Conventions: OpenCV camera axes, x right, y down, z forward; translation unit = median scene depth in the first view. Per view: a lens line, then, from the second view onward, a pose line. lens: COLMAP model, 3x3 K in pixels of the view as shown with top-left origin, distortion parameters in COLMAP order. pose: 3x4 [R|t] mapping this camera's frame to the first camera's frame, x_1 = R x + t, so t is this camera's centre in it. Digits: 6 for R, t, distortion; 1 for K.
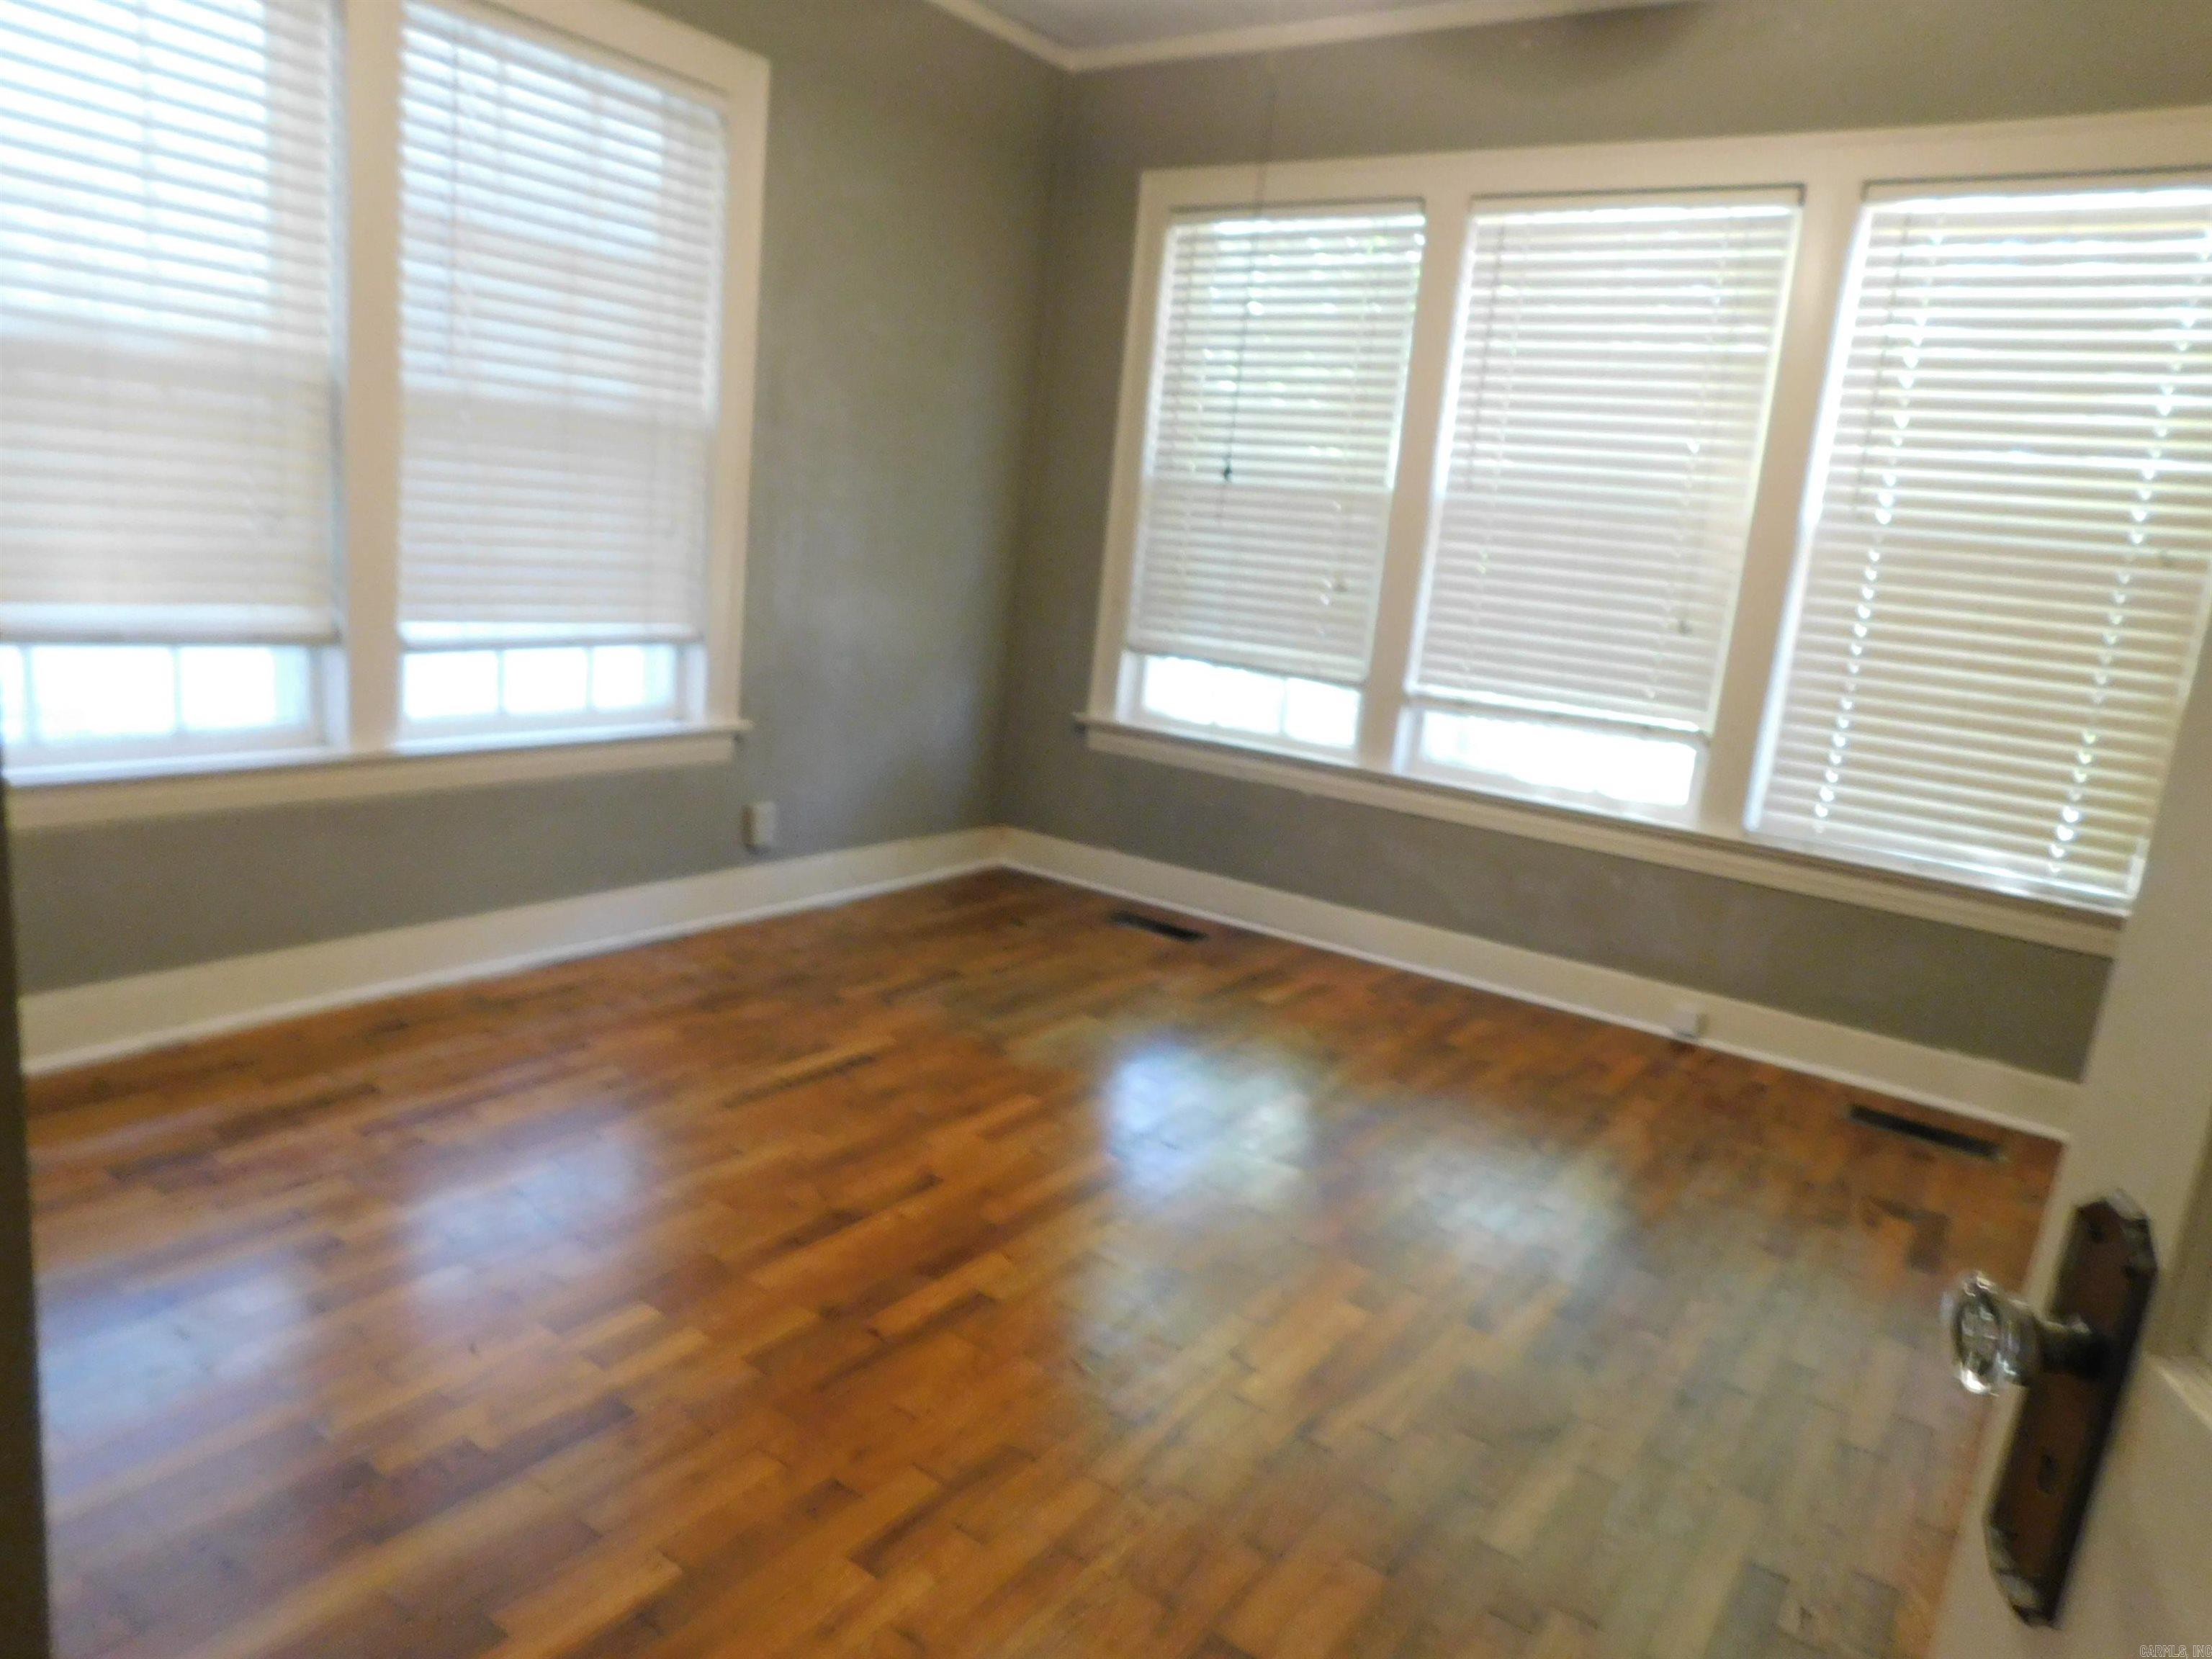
lens RADIAL K [[1468.2, 0, 1110.8], [0, 1468.2, 822.4], [0, 0, 1]] dist [-0.067791, 0.058076]
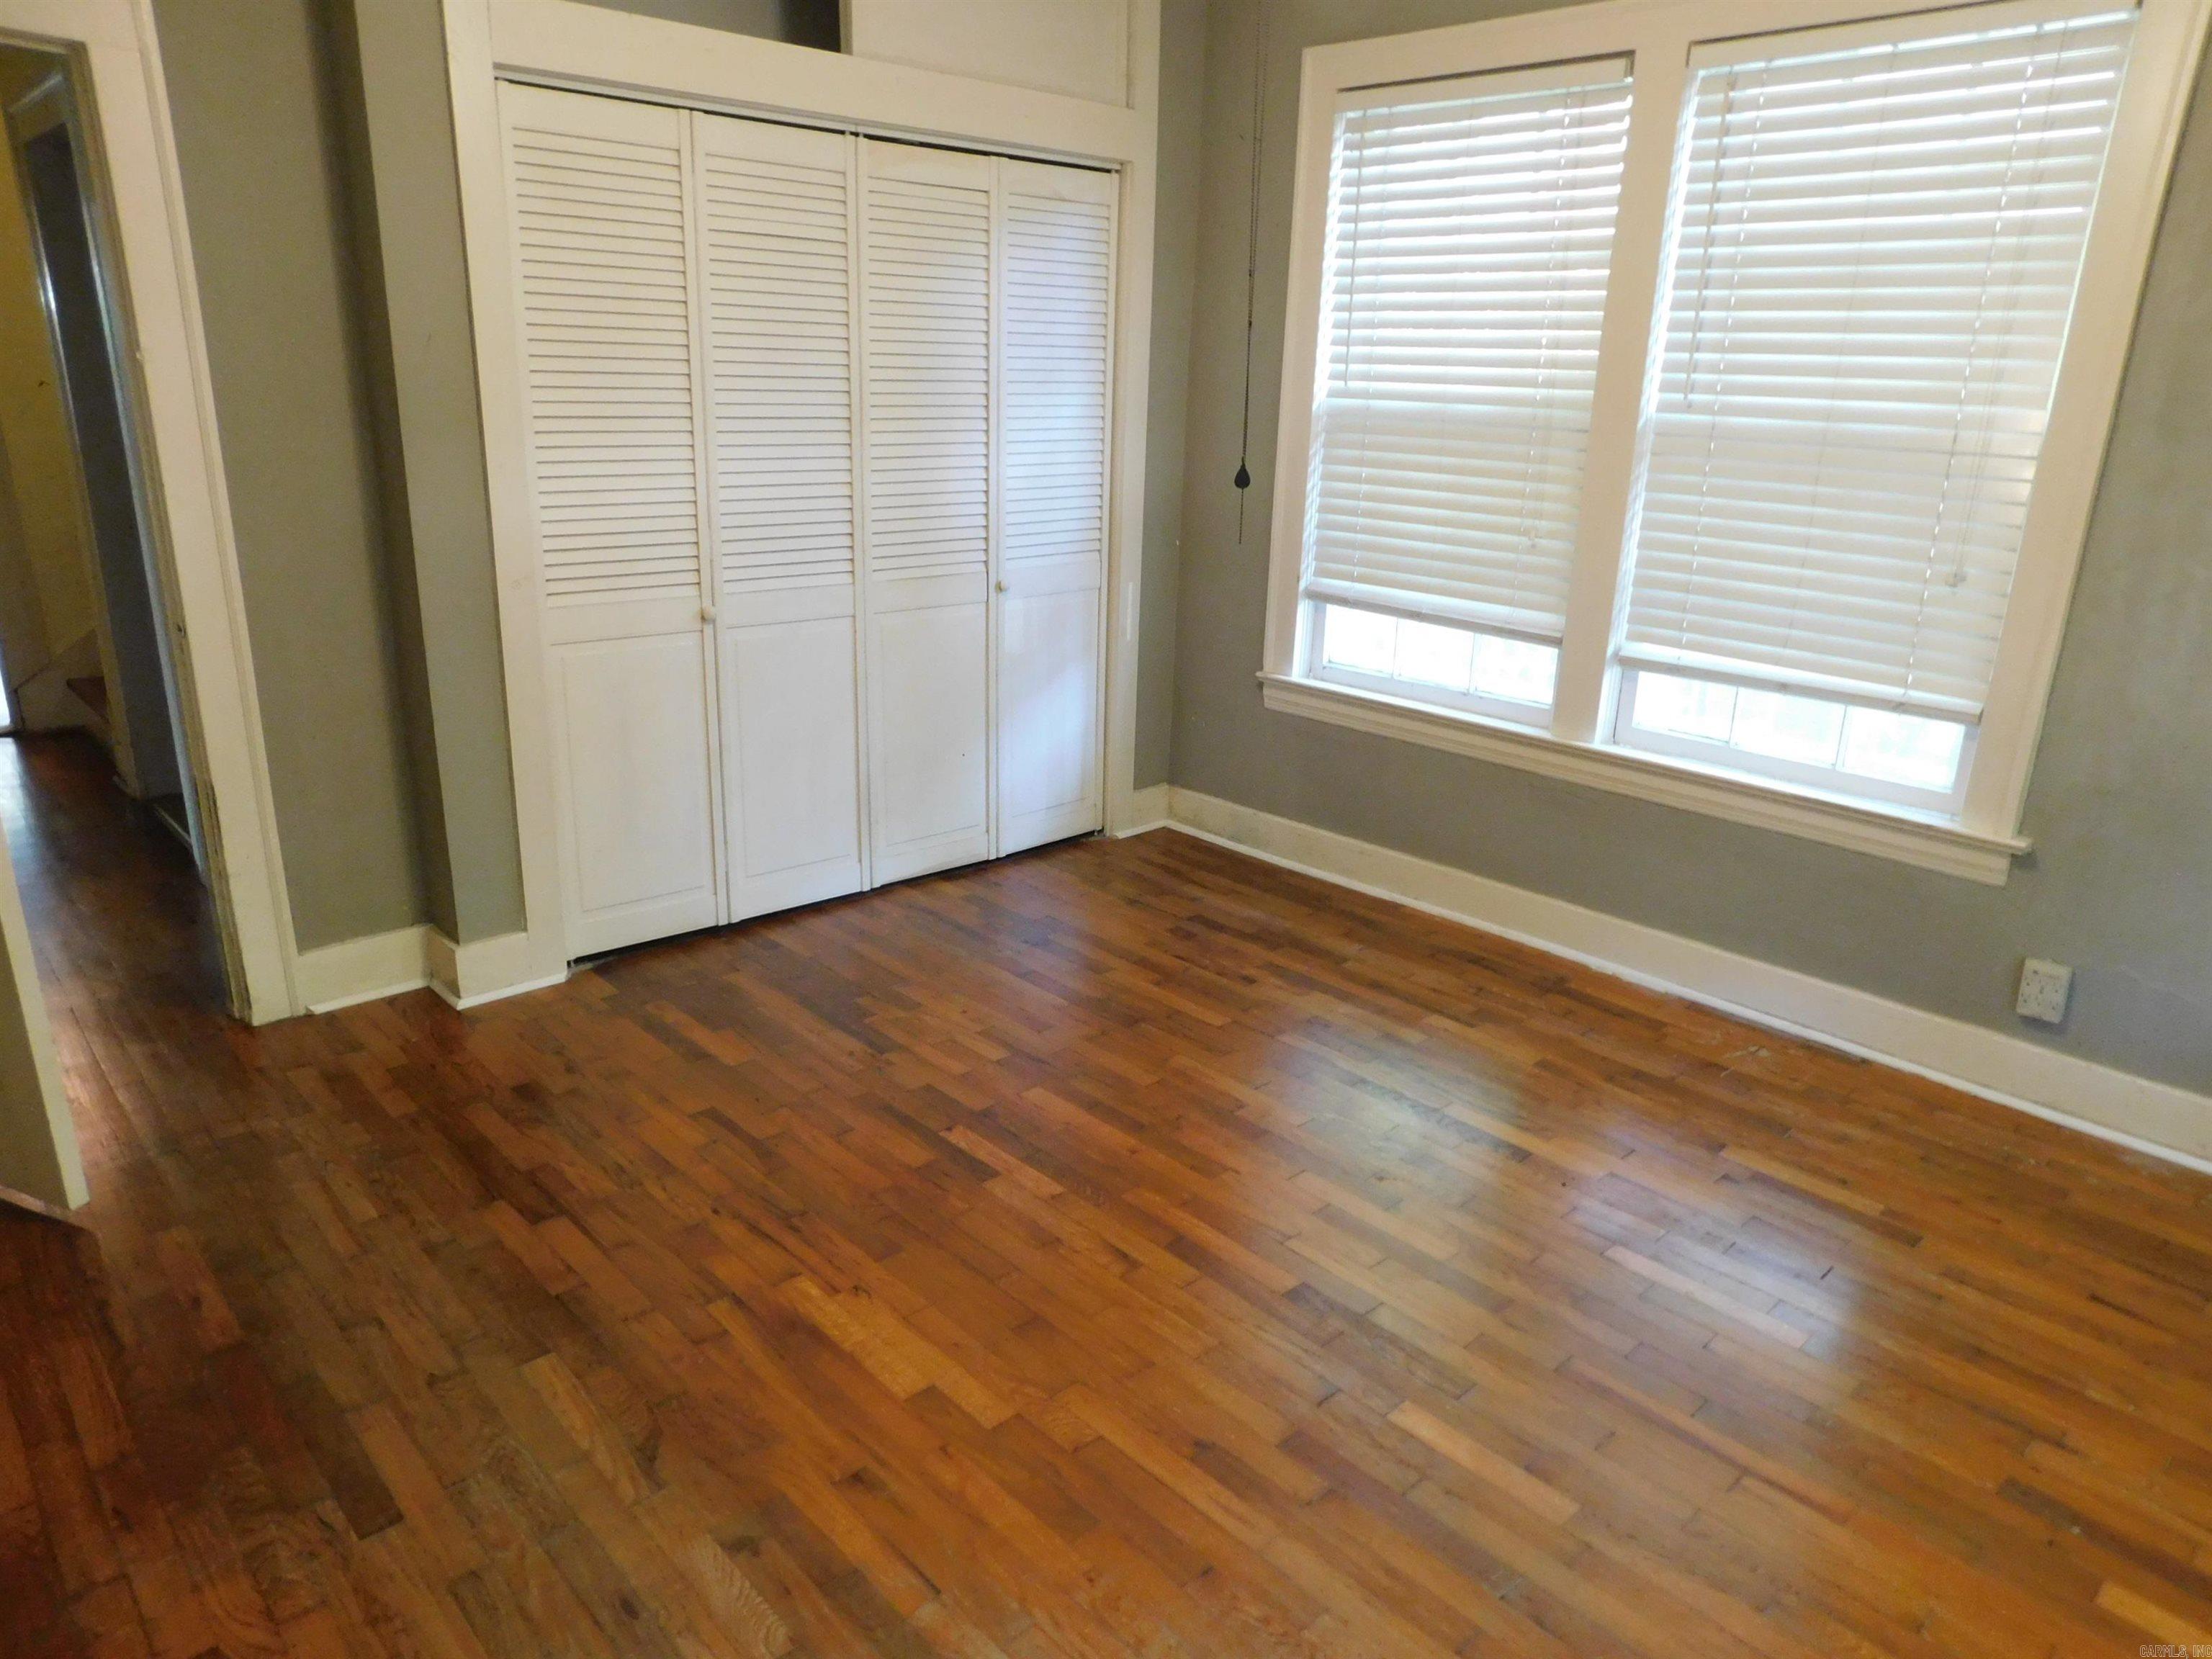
lens RADIAL K [[1468.2, 0, 1110.8], [0, 1468.2, 822.4], [0, 0, 1]] dist [-0.067791, 0.058076]
pose [[-0.210735, 0.189845, -0.958931, 0.807475], [-0.239821, 0.940942, 0.238987, -0.209015], [0.947669, 0.280335, -0.152760, 0.986845]]
